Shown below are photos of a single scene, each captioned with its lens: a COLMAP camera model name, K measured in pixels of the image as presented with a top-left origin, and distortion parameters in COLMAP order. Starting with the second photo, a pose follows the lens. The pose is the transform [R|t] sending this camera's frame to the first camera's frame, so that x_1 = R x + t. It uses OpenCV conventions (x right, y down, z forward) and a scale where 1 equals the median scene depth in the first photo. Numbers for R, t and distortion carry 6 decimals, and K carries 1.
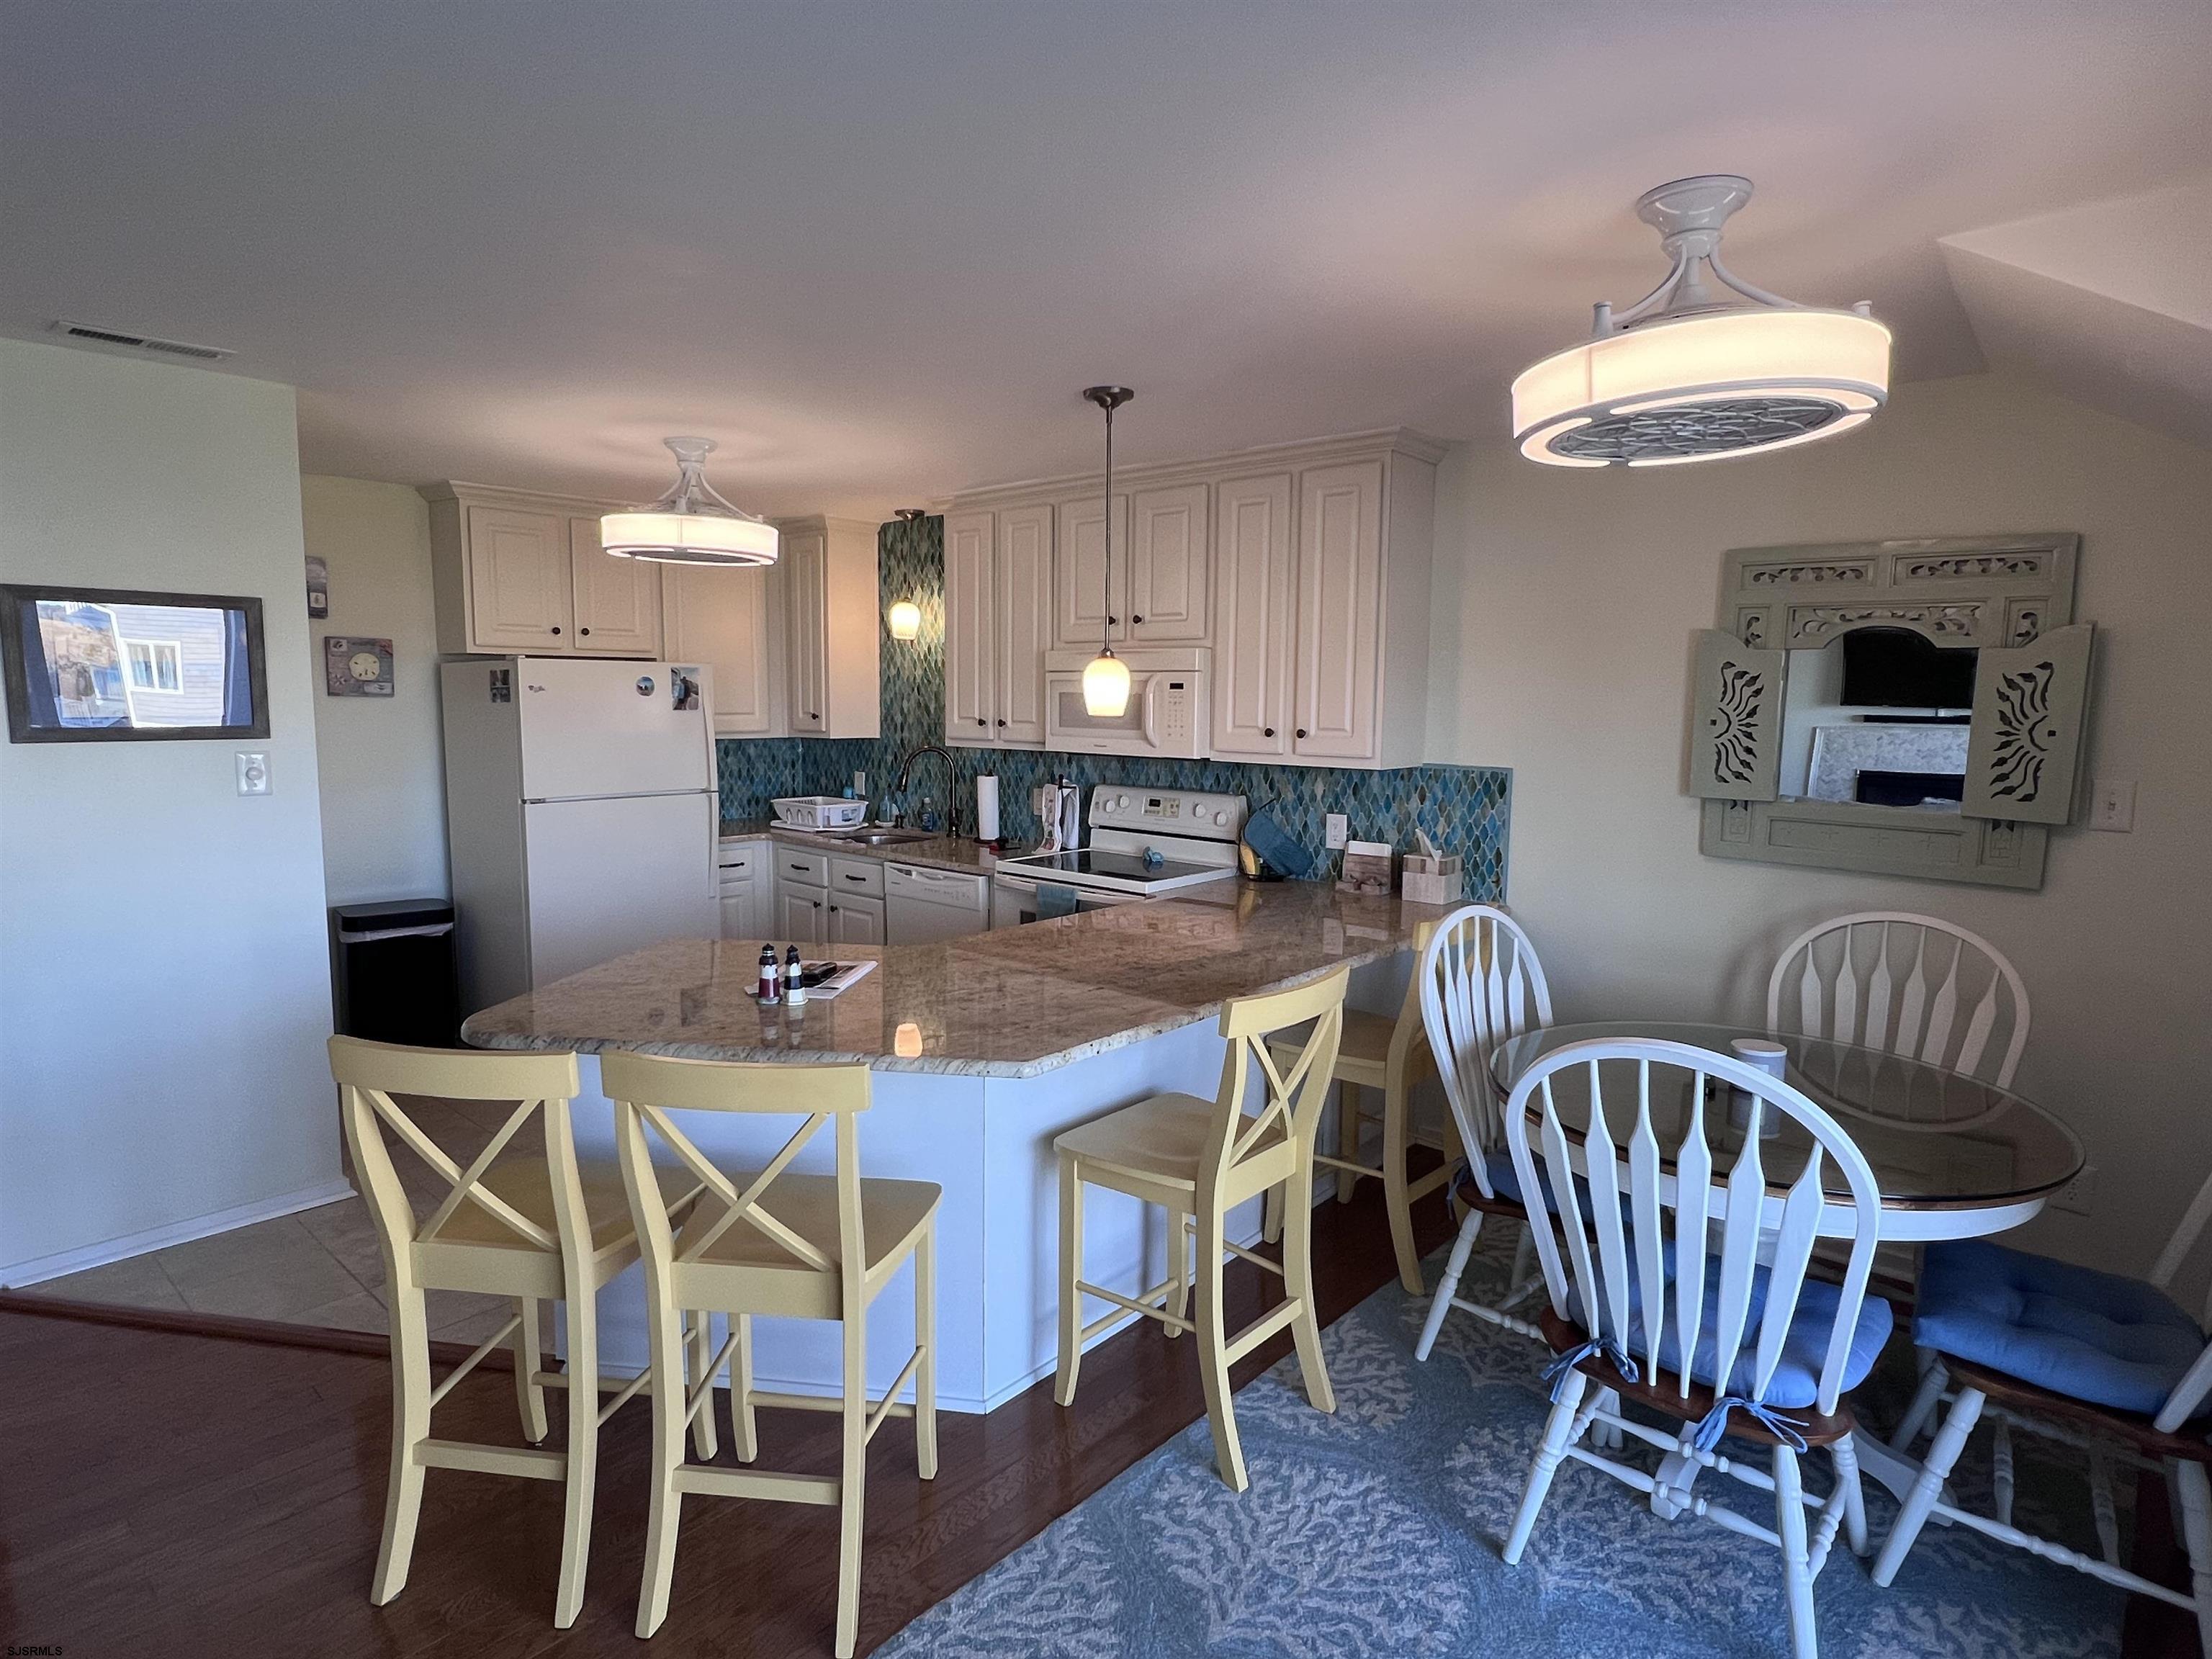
lens RADIAL K [[1194.1, 0, 1106.0], [0, 1194.1, 829.5], [0, 0, 1]] dist [0.001369, 0.000170]
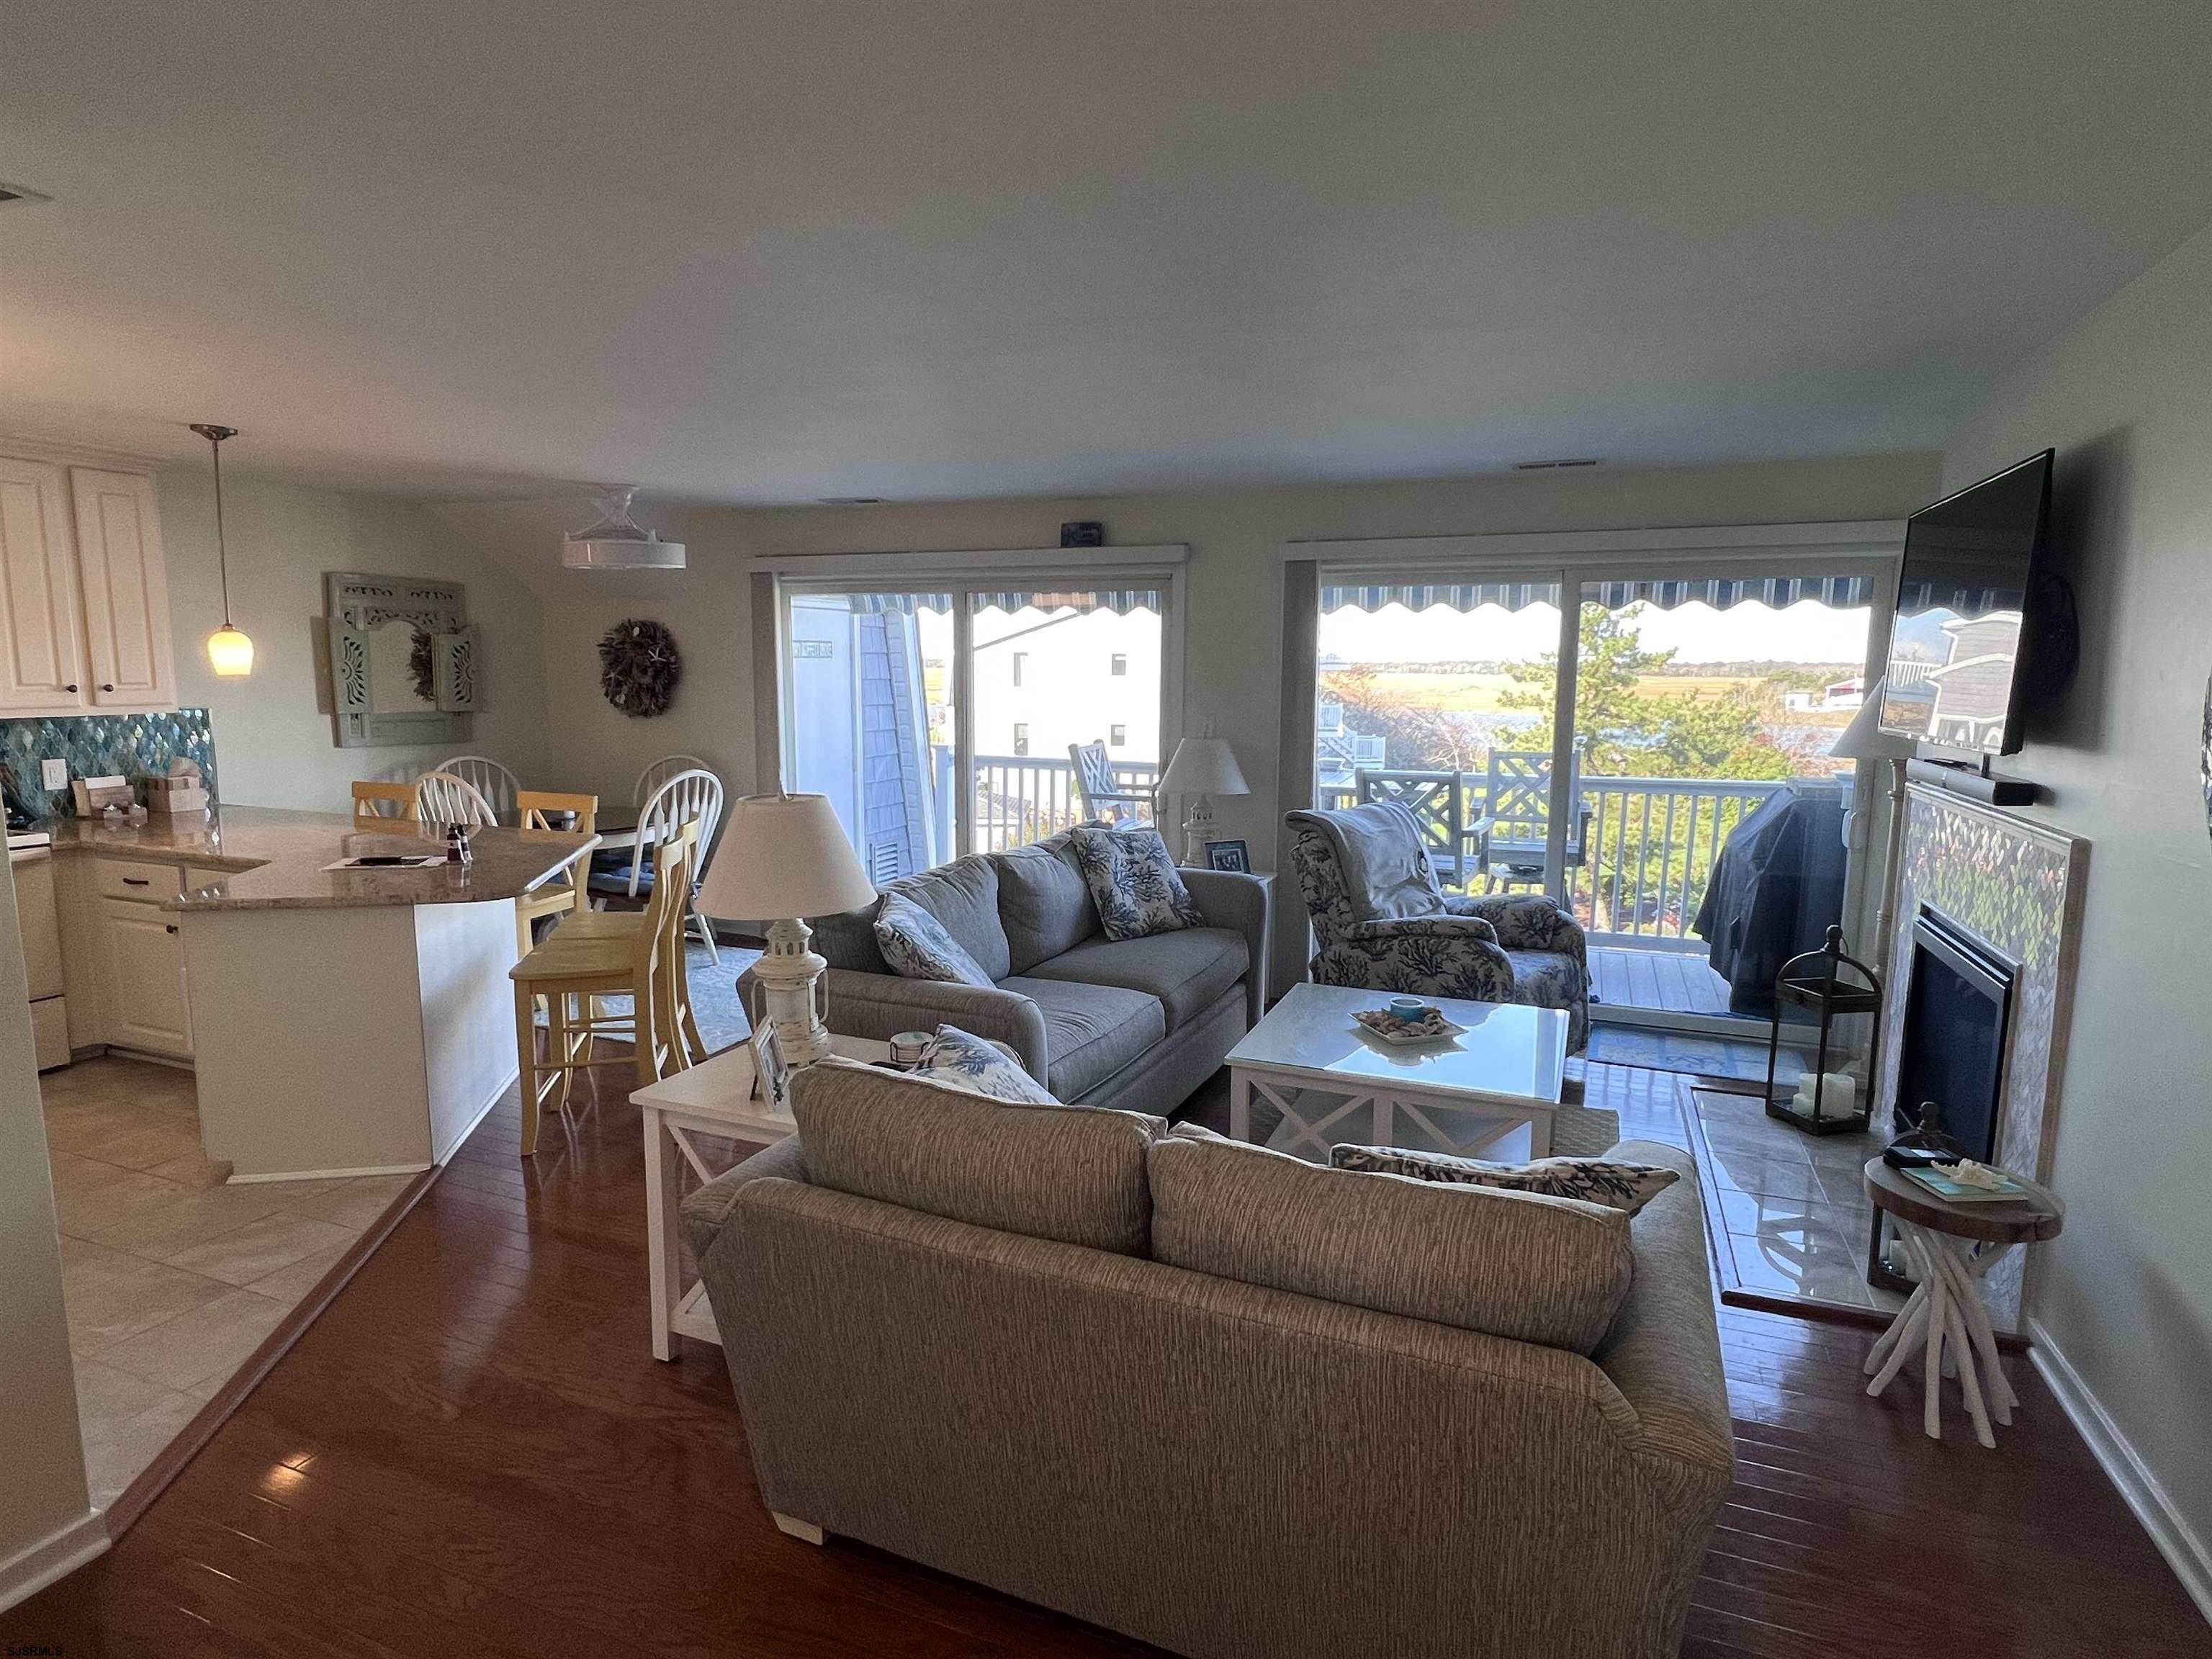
lens RADIAL K [[1170.6, 0, 1106.0], [0, 1170.6, 829.5], [0, 0, 1]] dist [0.000711, -0.001425]
pose [[-0.337574, -0.146595, 0.929814, -1.399523], [0.092819, 0.977800, 0.187859, -0.074699], [-0.936712, 0.149720, -0.316473, 0.487708]]
